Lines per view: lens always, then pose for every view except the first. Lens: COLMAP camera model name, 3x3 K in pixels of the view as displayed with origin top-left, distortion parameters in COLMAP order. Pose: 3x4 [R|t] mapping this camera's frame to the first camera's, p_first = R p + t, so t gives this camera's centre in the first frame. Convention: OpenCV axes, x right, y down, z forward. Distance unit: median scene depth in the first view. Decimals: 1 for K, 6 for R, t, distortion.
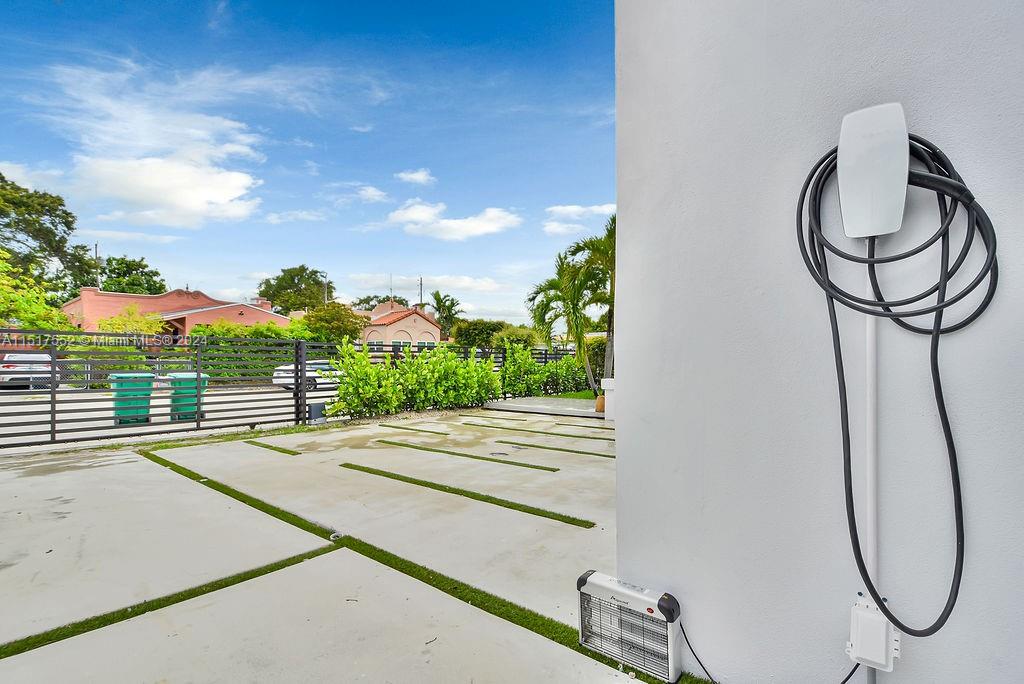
lens RADIAL K [[460.1, 0, 514.3], [0, 460.1, 354.5], [0, 0, 1]] dist [-0.001720, -0.009753]
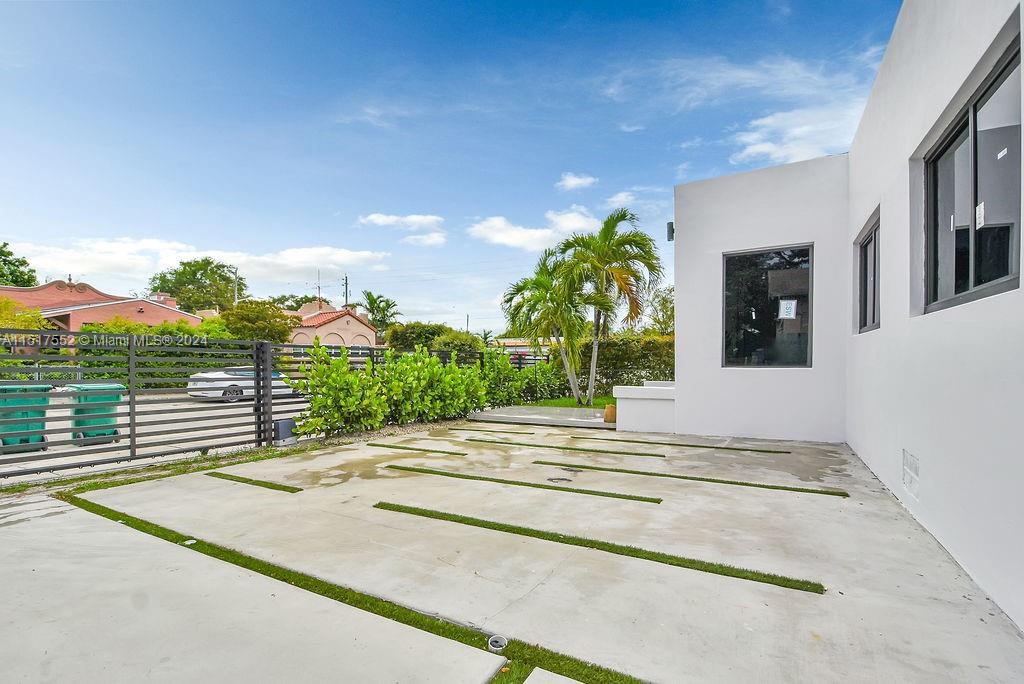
lens RADIAL K [[460.8, 0, 507.4], [0, 460.8, 369.8], [0, 0, 1]] dist [0.003510, -0.015386]
pose [[0.986686, -0.002595, 0.162613, -0.151203], [-0.001055, 0.999750, 0.022355, 0.000081], [-0.162630, -0.022229, 0.986437, 0.118008]]
